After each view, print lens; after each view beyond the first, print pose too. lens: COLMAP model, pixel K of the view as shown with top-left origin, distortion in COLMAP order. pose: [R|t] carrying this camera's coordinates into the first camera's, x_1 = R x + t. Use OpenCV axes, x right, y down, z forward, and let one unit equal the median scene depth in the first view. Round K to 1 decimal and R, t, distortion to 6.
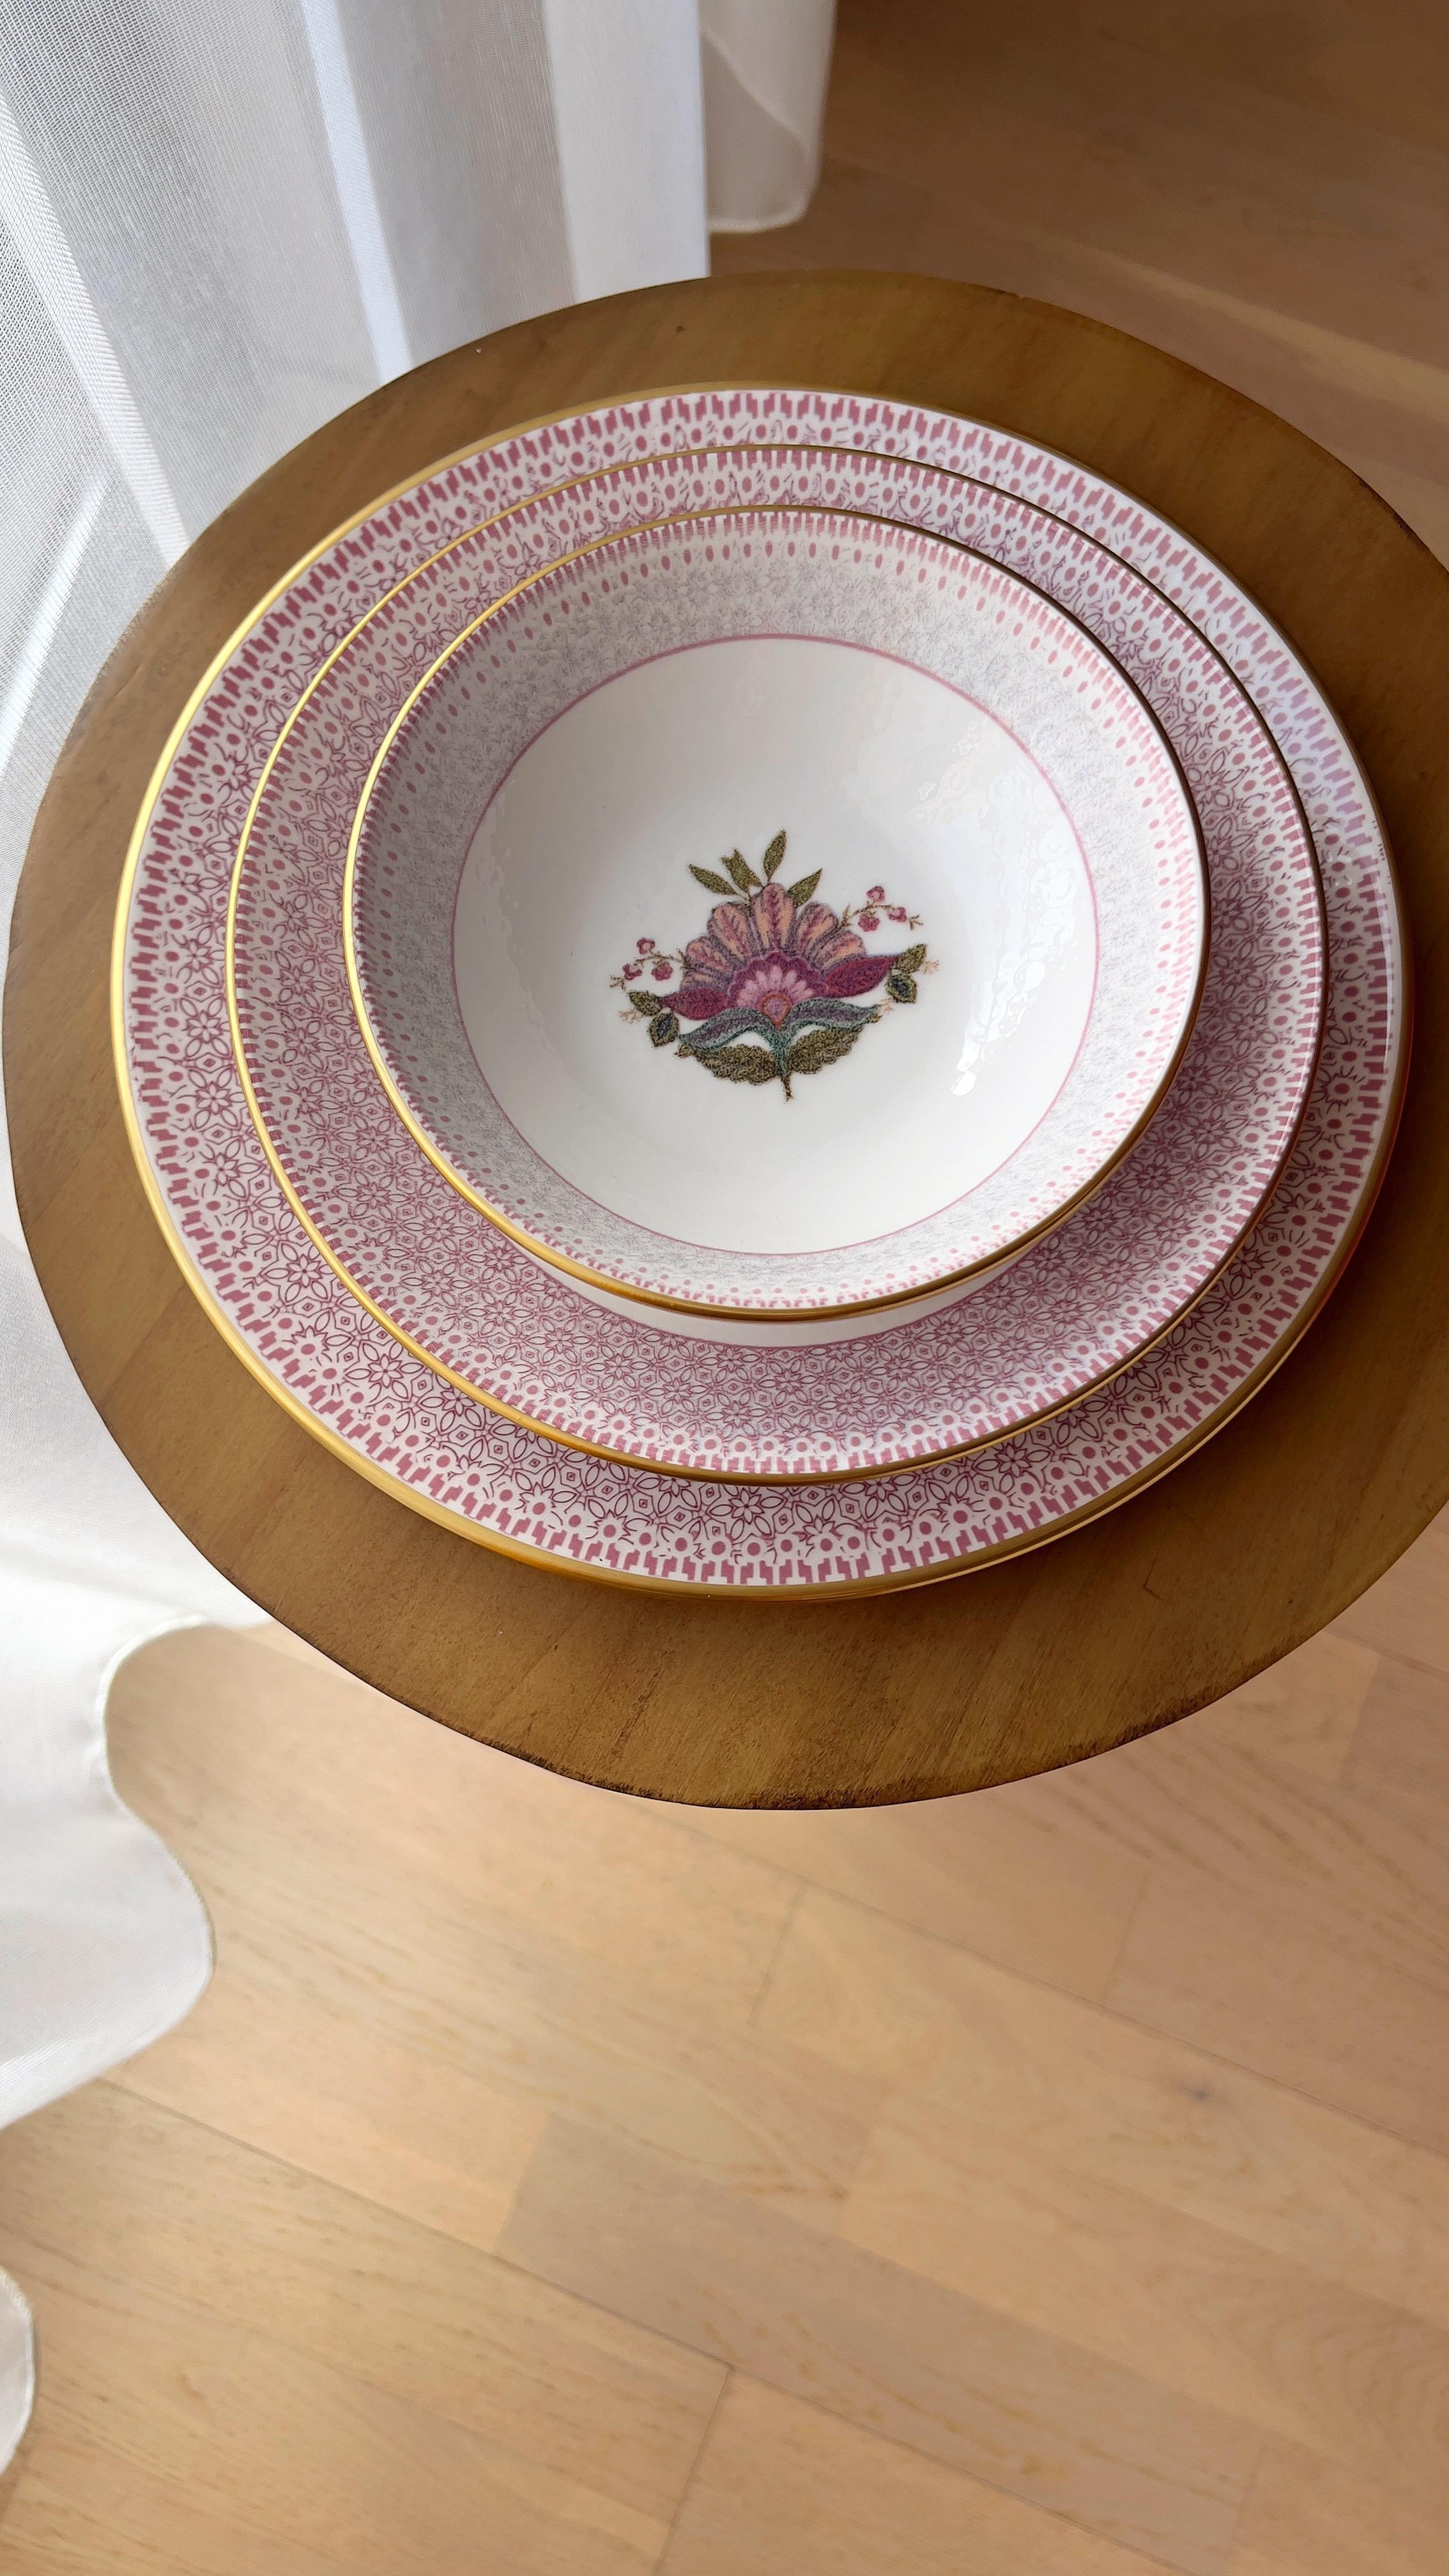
lens RADIAL K [[2033.1, 0, 716.2], [0, 2033.1, 1290.7], [0, 0, 1]] dist [0.076376, -0.040453]
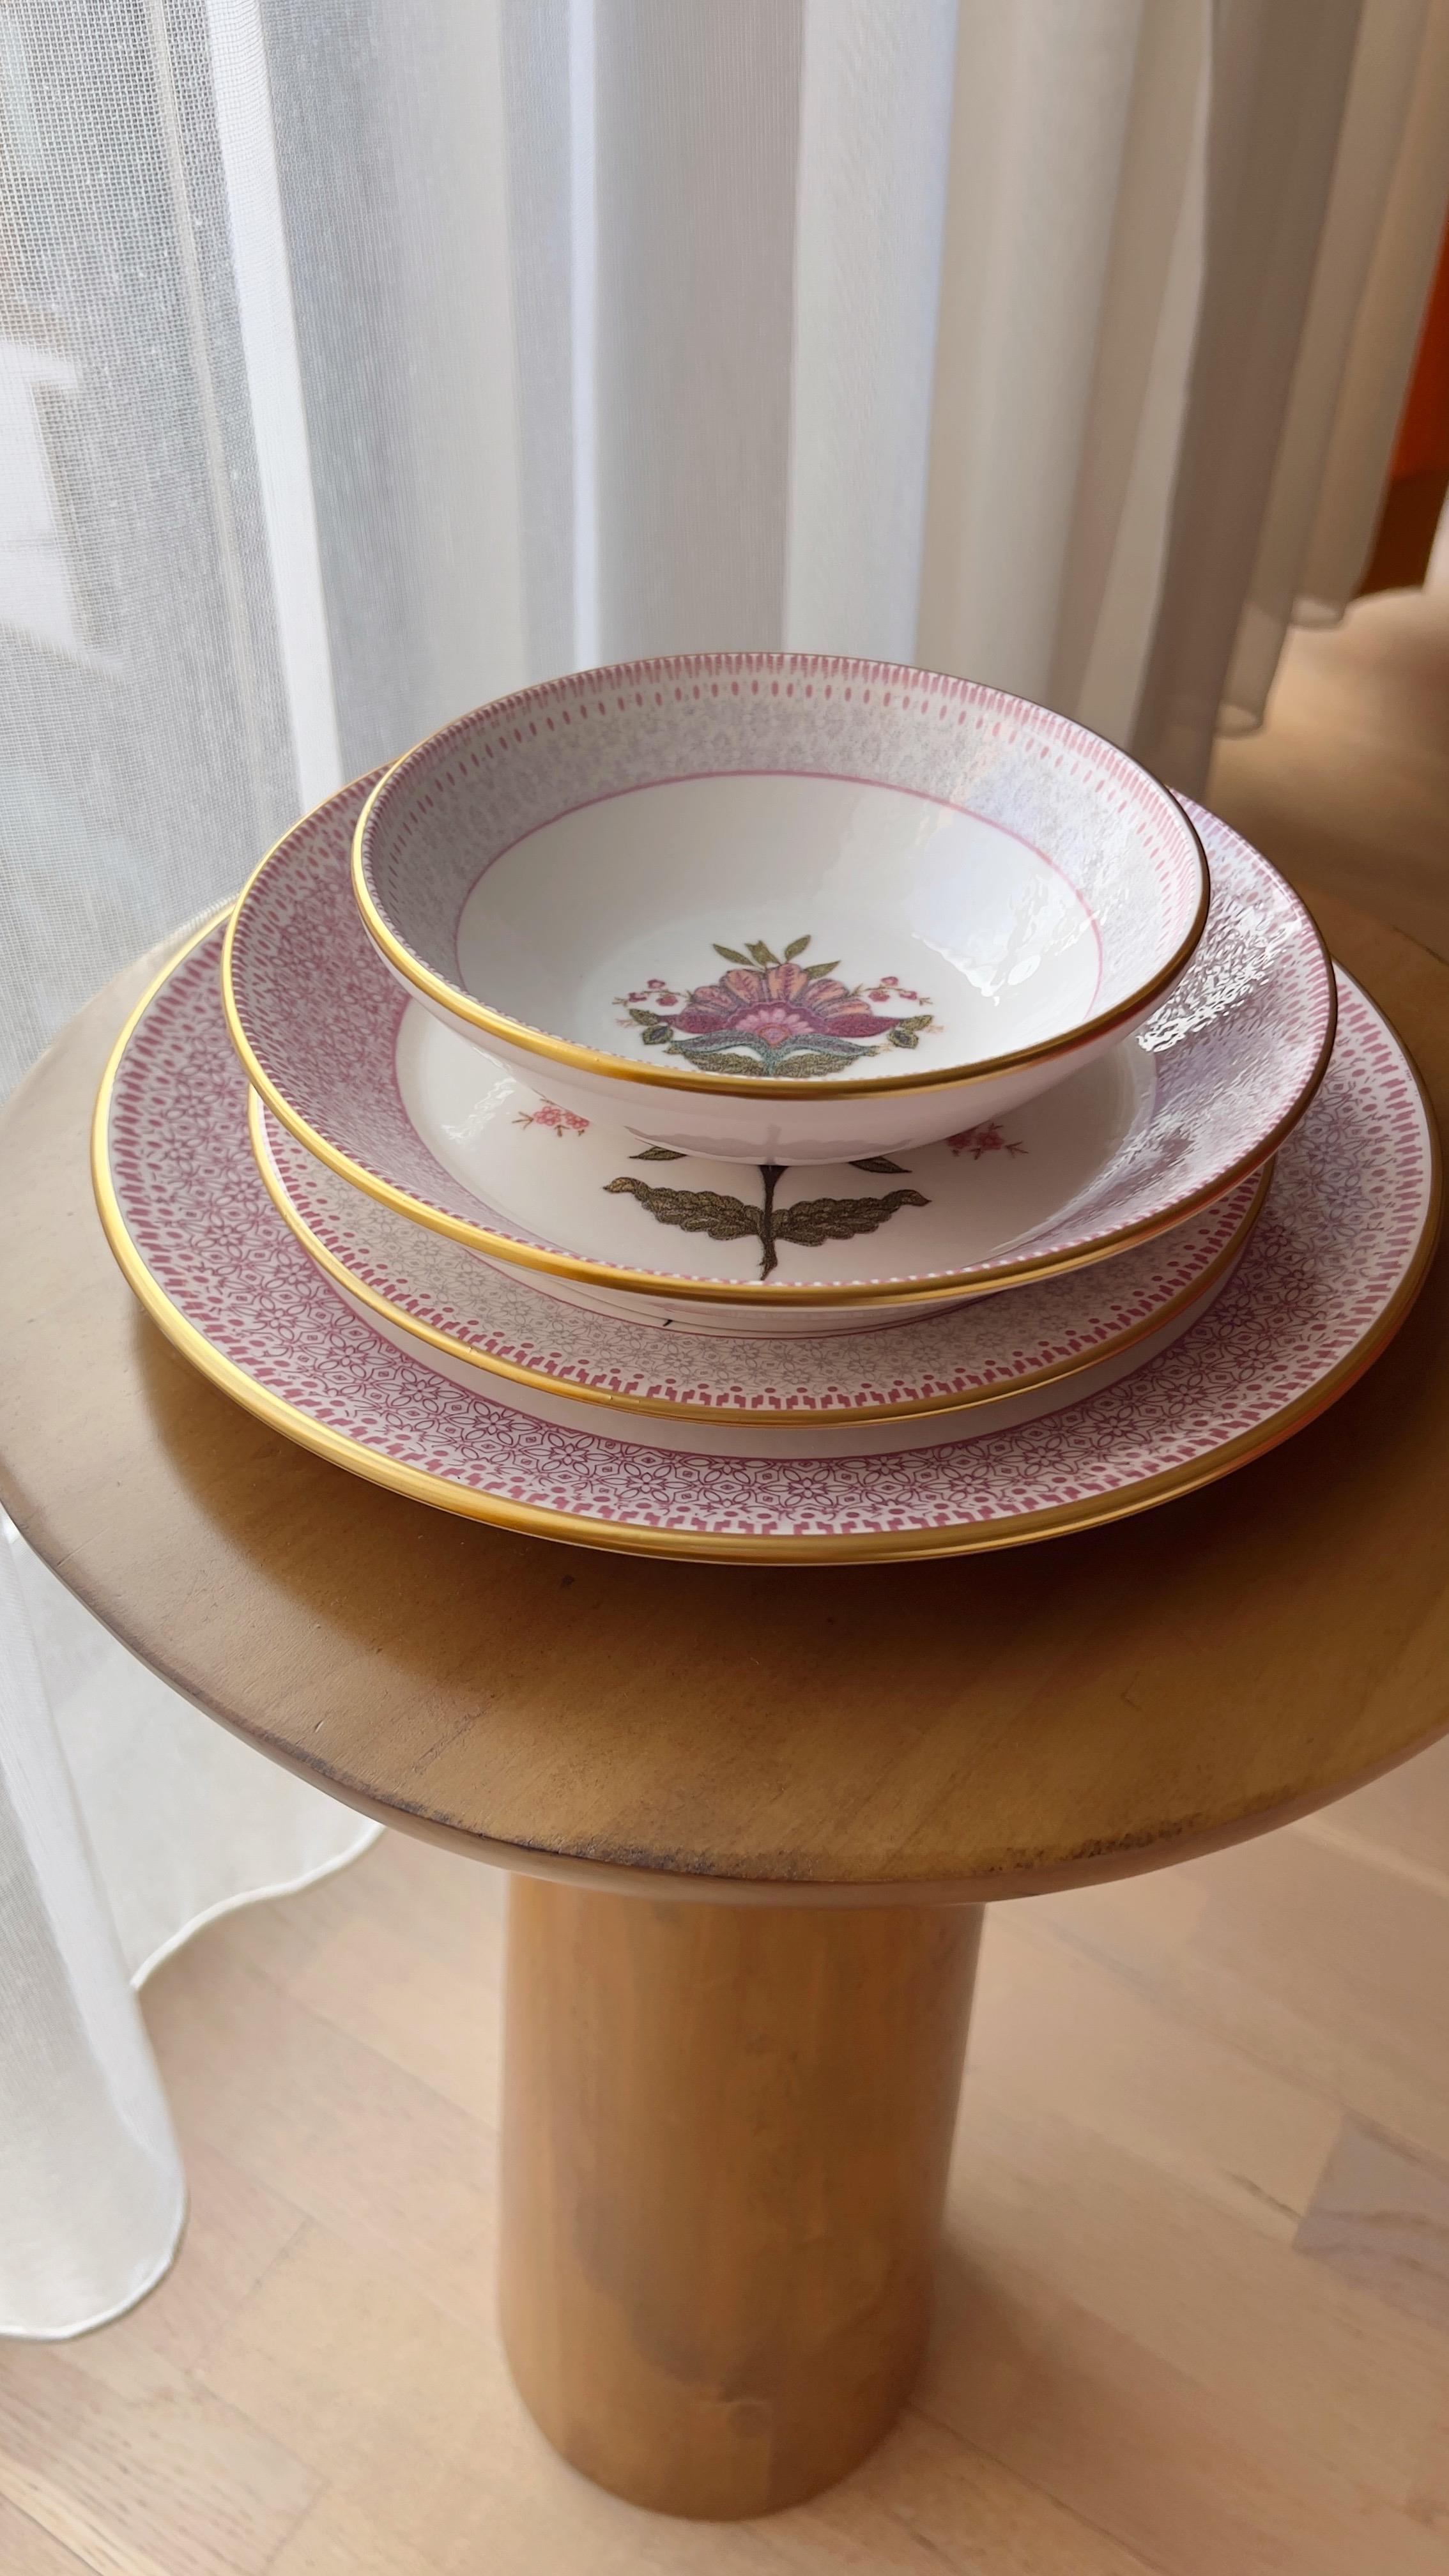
lens RADIAL K [[2033.1, 0, 760.4], [0, 2033.1, 1287.8], [0, 0, 1]] dist [0.076376, -0.040453]
pose [[0.986665, 0.131811, -0.095492, 0.132150], [-0.162751, 0.790800, -0.590040, 0.534076], [-0.002258, 0.597713, 0.801707, 0.286182]]
